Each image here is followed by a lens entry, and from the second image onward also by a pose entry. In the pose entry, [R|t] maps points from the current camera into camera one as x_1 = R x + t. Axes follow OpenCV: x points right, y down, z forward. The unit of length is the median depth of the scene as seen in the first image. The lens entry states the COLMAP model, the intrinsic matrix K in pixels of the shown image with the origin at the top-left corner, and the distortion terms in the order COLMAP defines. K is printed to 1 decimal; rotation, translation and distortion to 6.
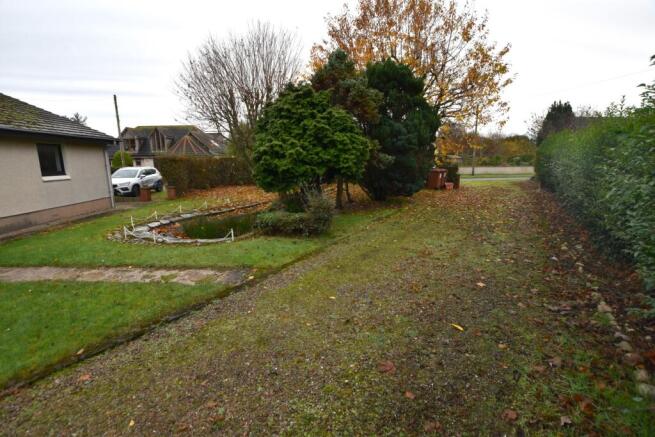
lens RADIAL K [[286.8, 0, 328.2], [0, 286.8, 217.9], [0, 0, 1]] dist [-0.022458, -0.000103]
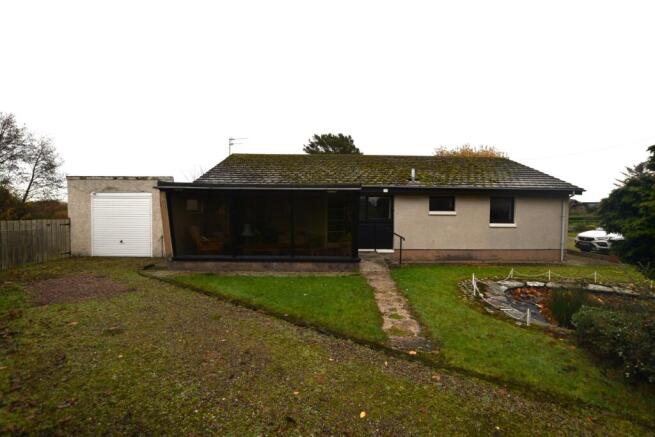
lens RADIAL K [[286.8, 0, 326.4], [0, 286.8, 217.4], [0, 0, 1]] dist [-0.022458, -0.000103]
pose [[-0.031923, 0.036341, -0.998829, 0.544050], [-0.204755, 0.977906, 0.042124, -0.160794], [0.978293, 0.205860, -0.023776, 0.652001]]
